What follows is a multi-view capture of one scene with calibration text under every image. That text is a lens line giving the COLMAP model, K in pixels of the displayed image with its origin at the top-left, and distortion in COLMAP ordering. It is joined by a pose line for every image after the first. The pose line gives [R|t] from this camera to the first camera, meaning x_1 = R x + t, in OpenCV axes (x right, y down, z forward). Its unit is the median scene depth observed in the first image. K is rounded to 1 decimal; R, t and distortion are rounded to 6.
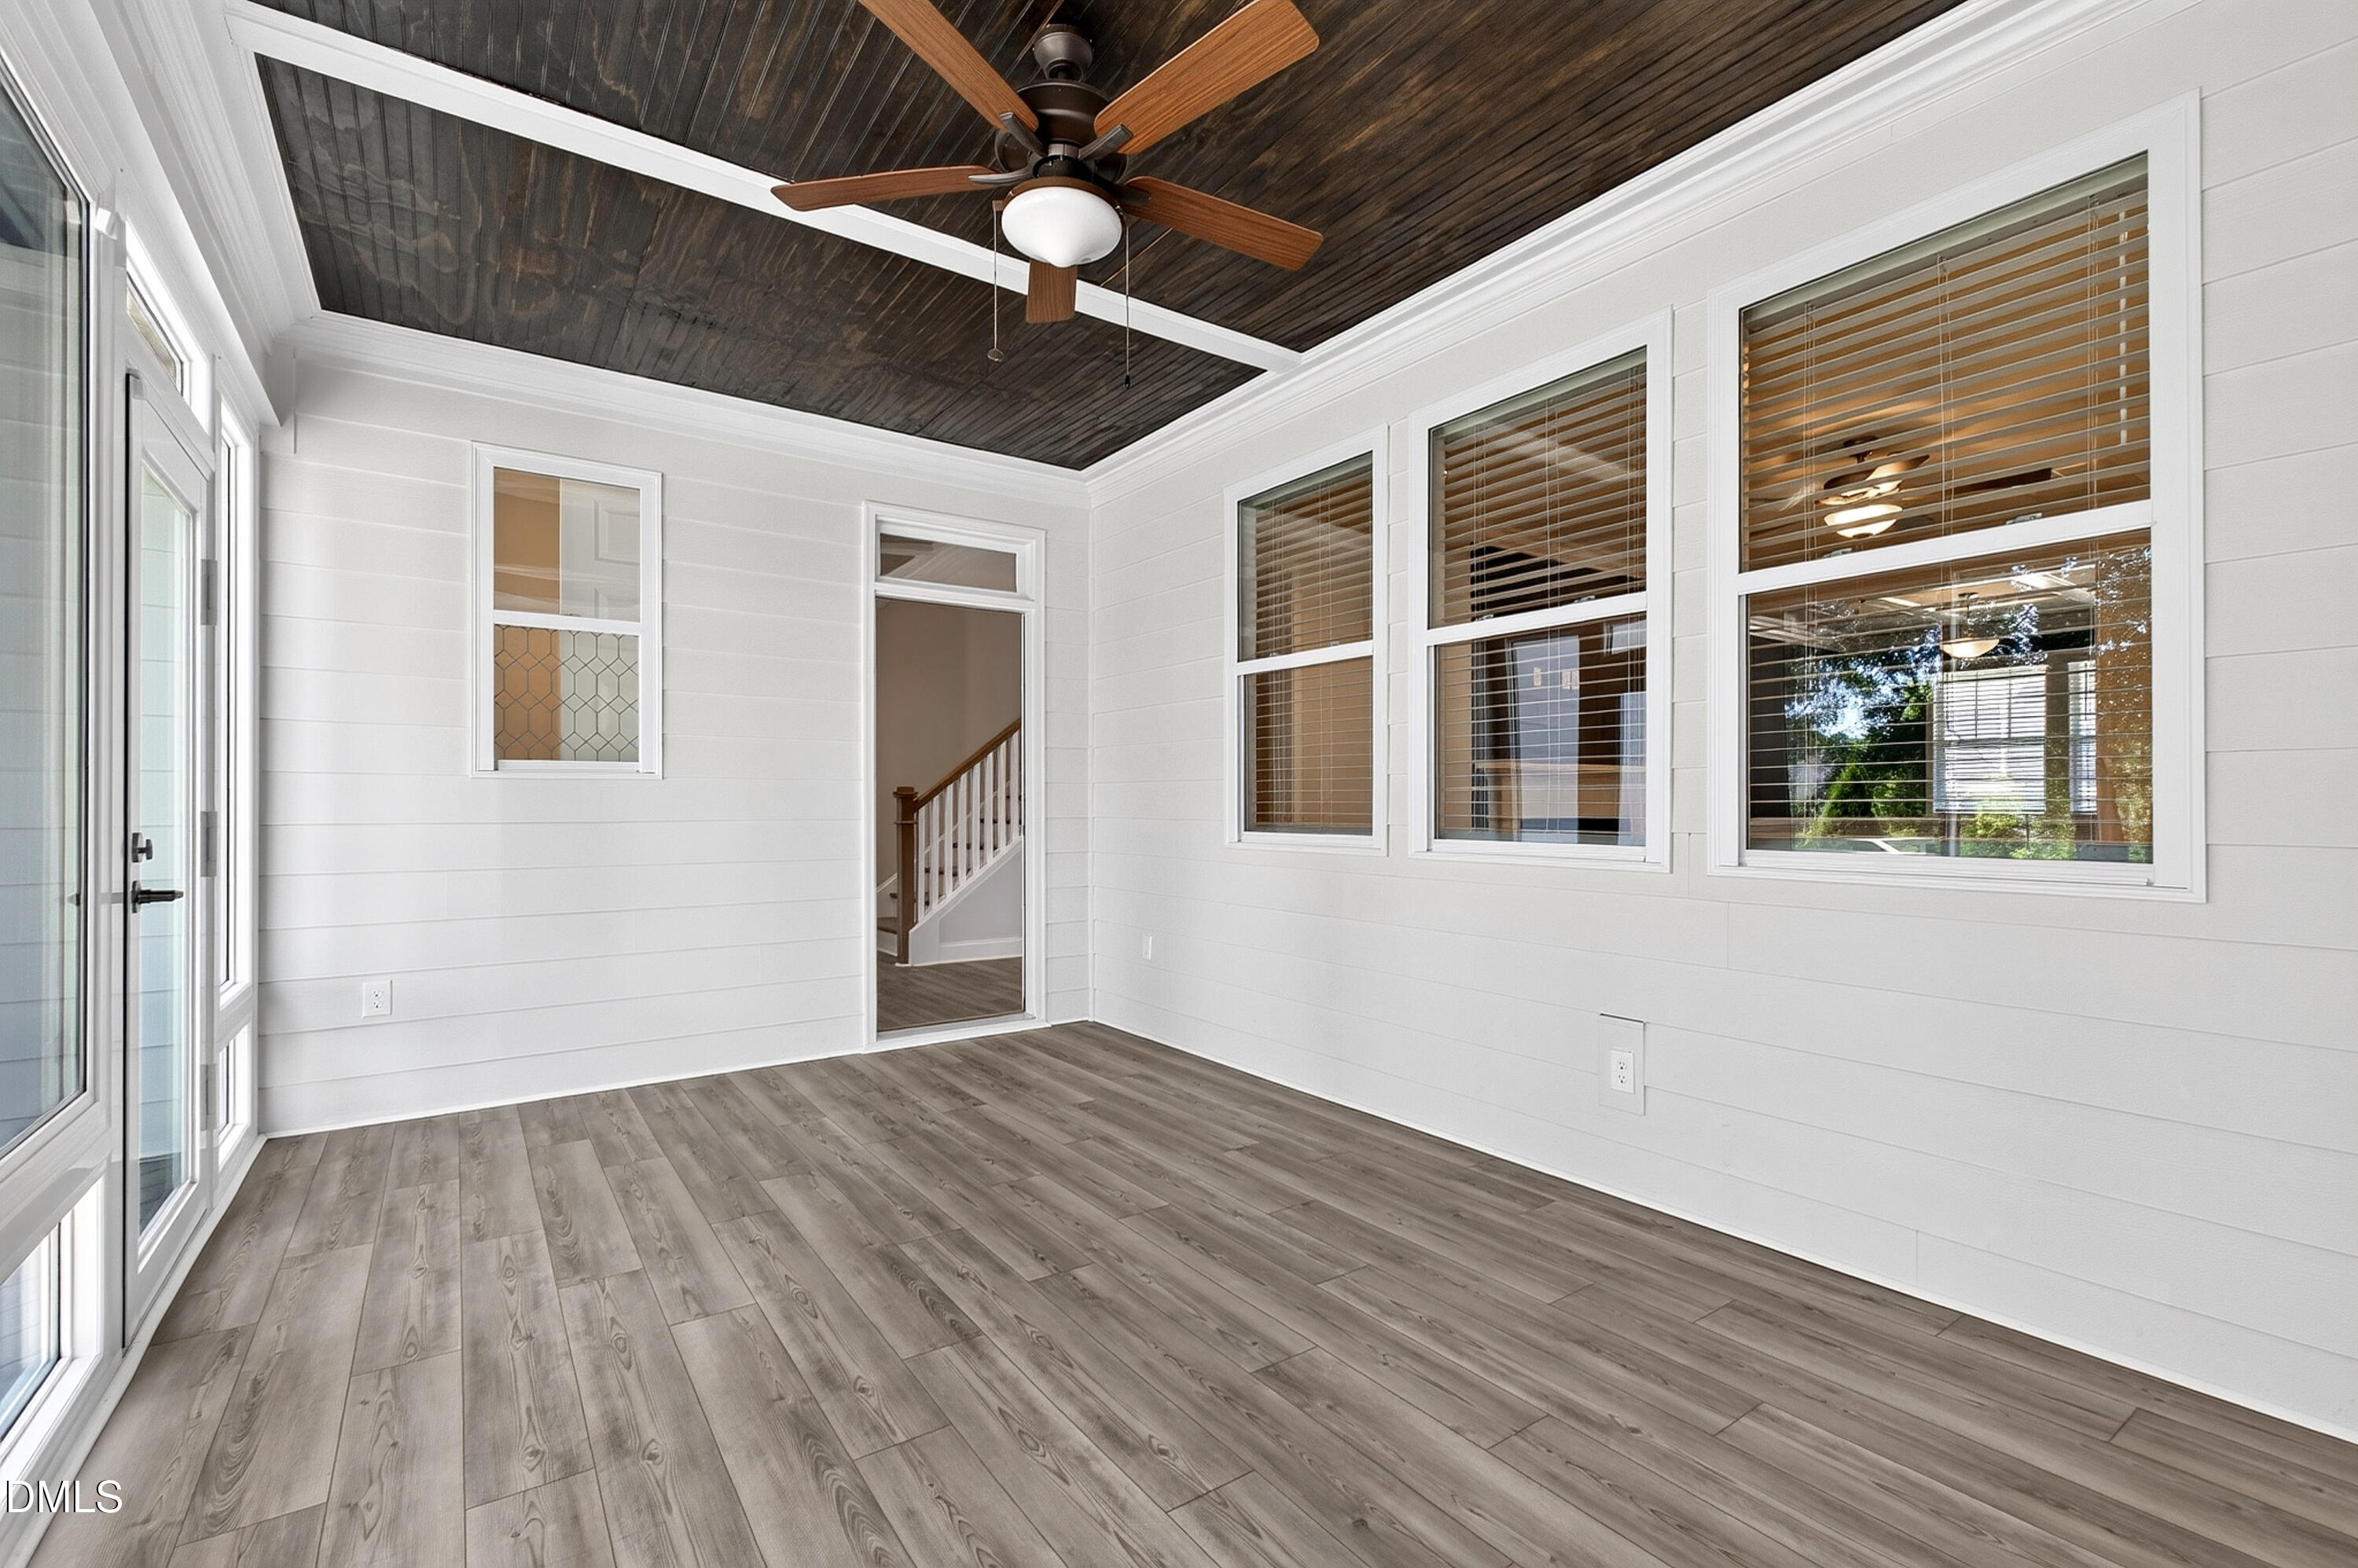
lens RADIAL K [[1039.4, 0, 1183.7], [0, 1039.4, 799.5], [0, 0, 1]] dist [0.013977, -0.004666]
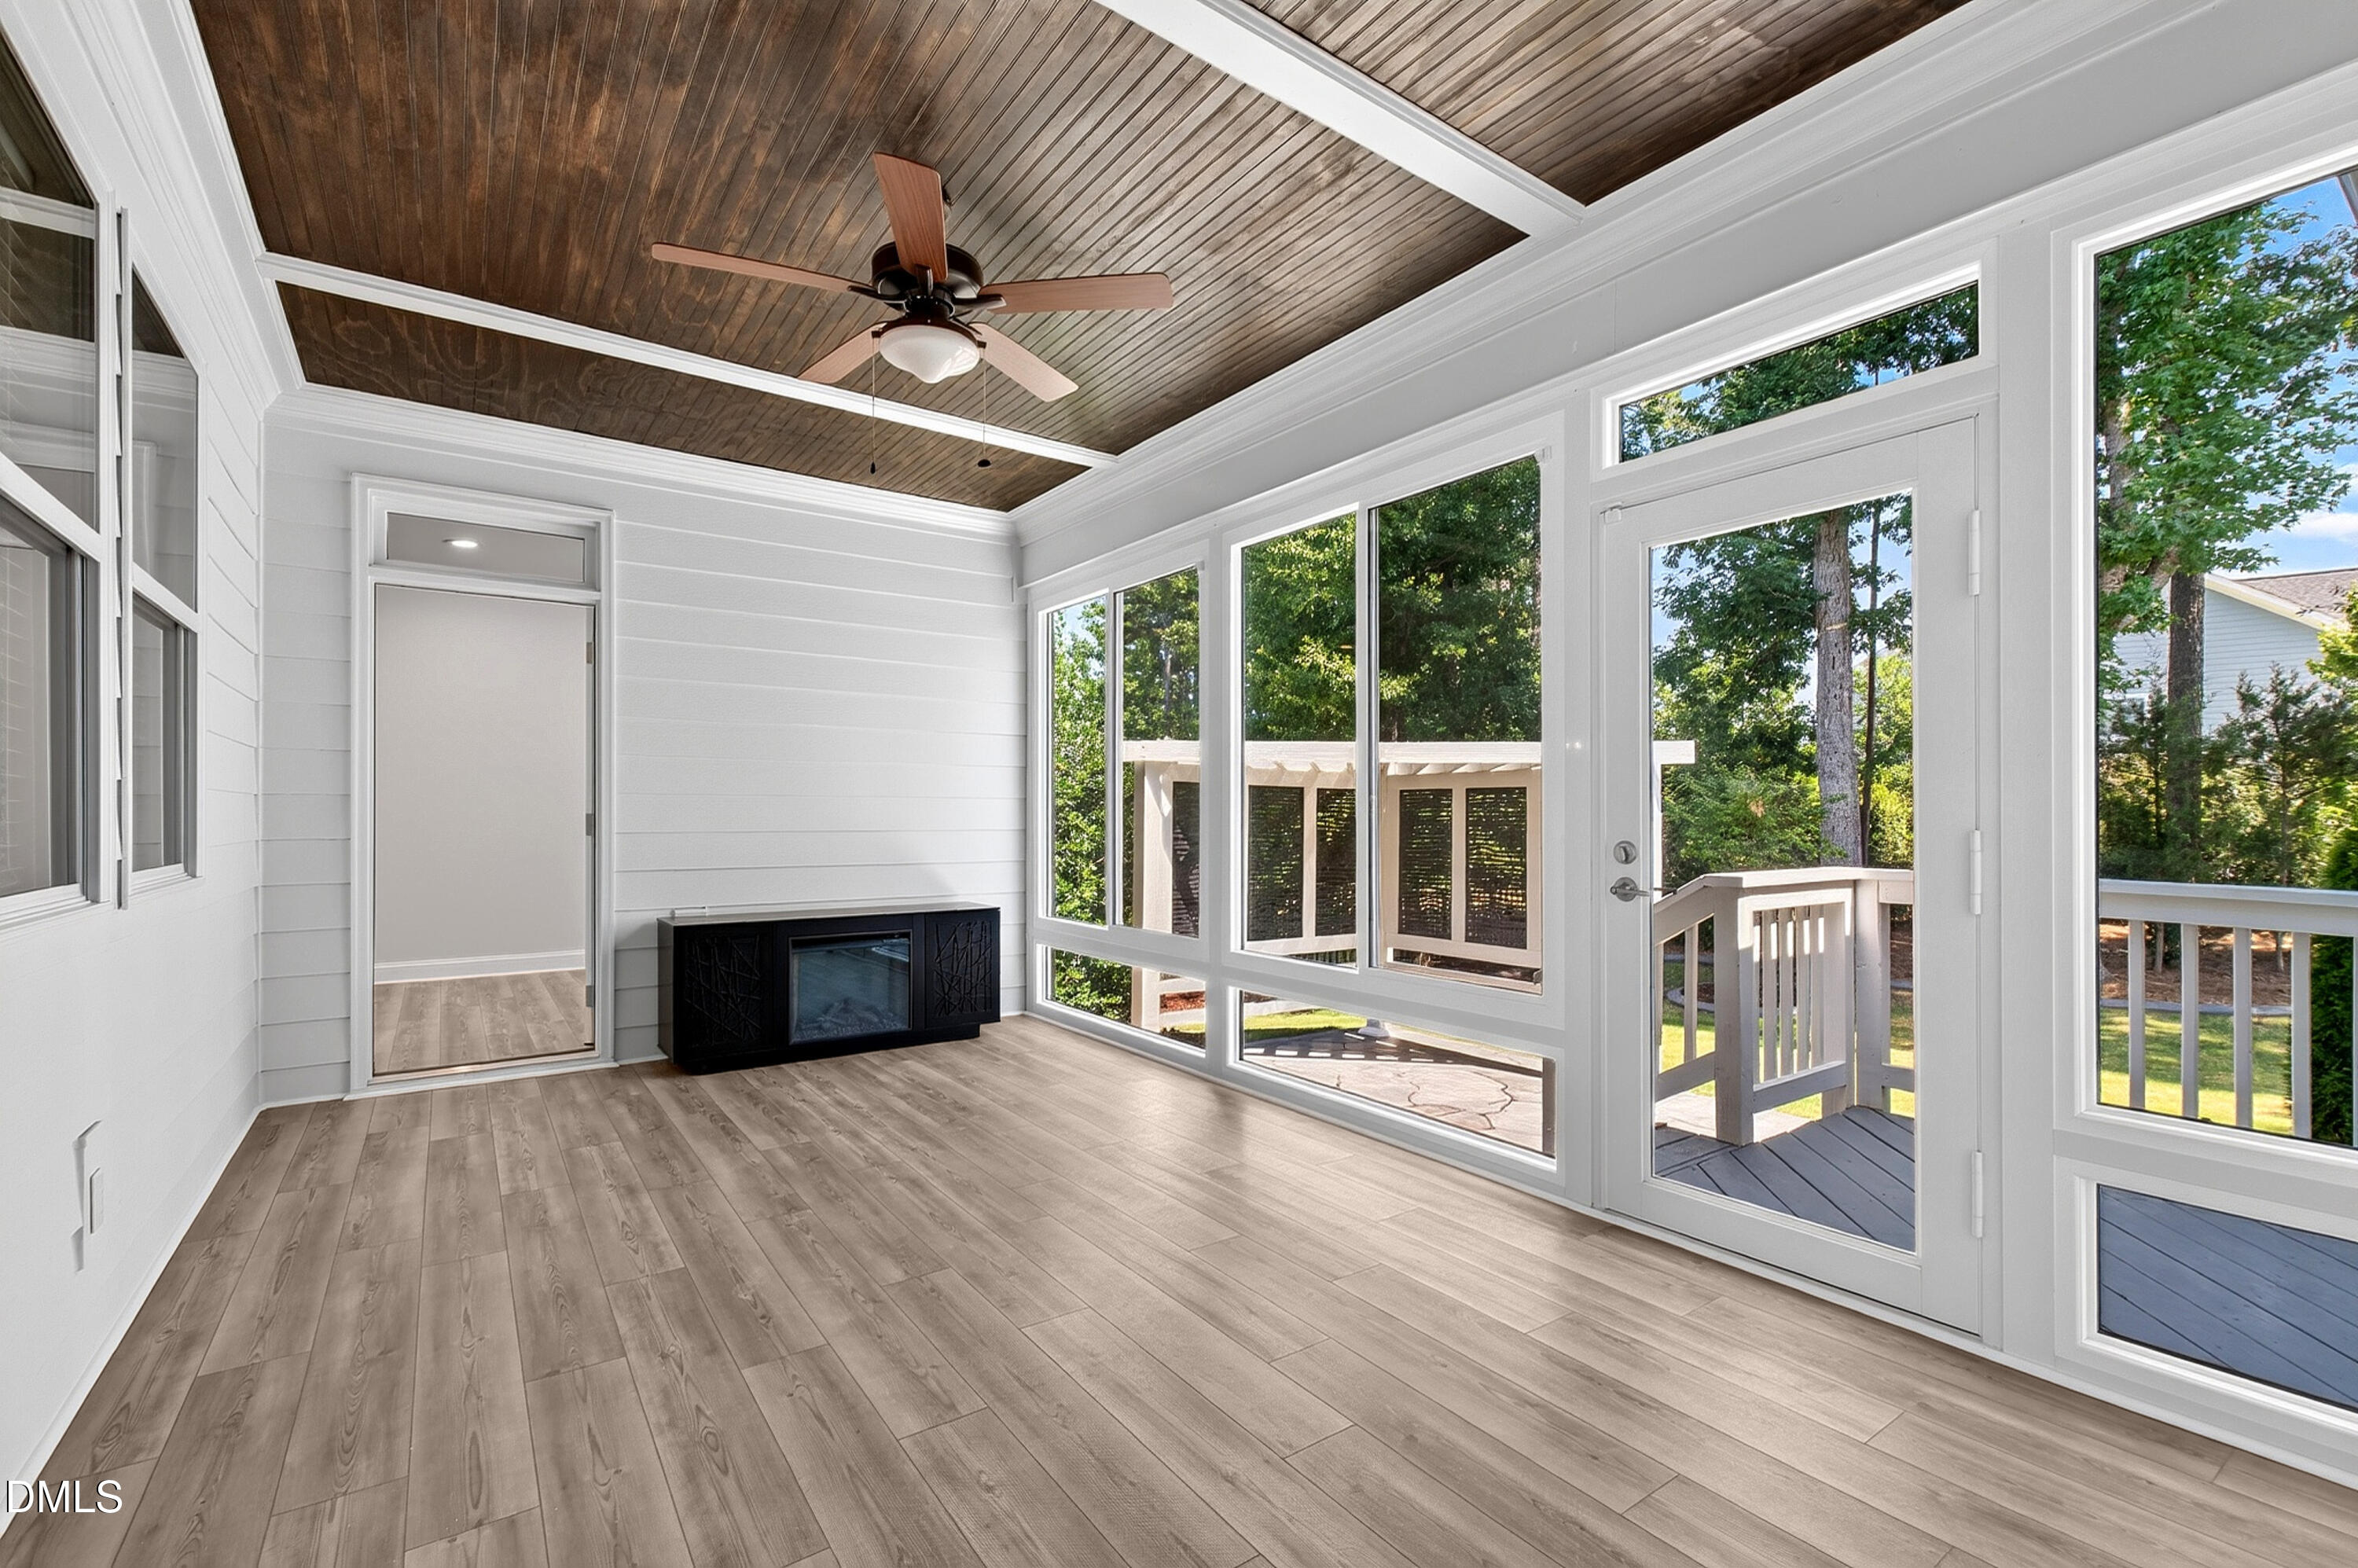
lens RADIAL K [[1039.4, 0, 1173.6], [0, 1039.4, 802.3], [0, 0, 1]] dist [0.013977, -0.004666]
pose [[-0.999962, 0.001696, 0.008592, -0.380363], [0.001565, 0.999882, -0.015293, 0.002224], [-0.008617, -0.015279, -0.999846, 2.039019]]
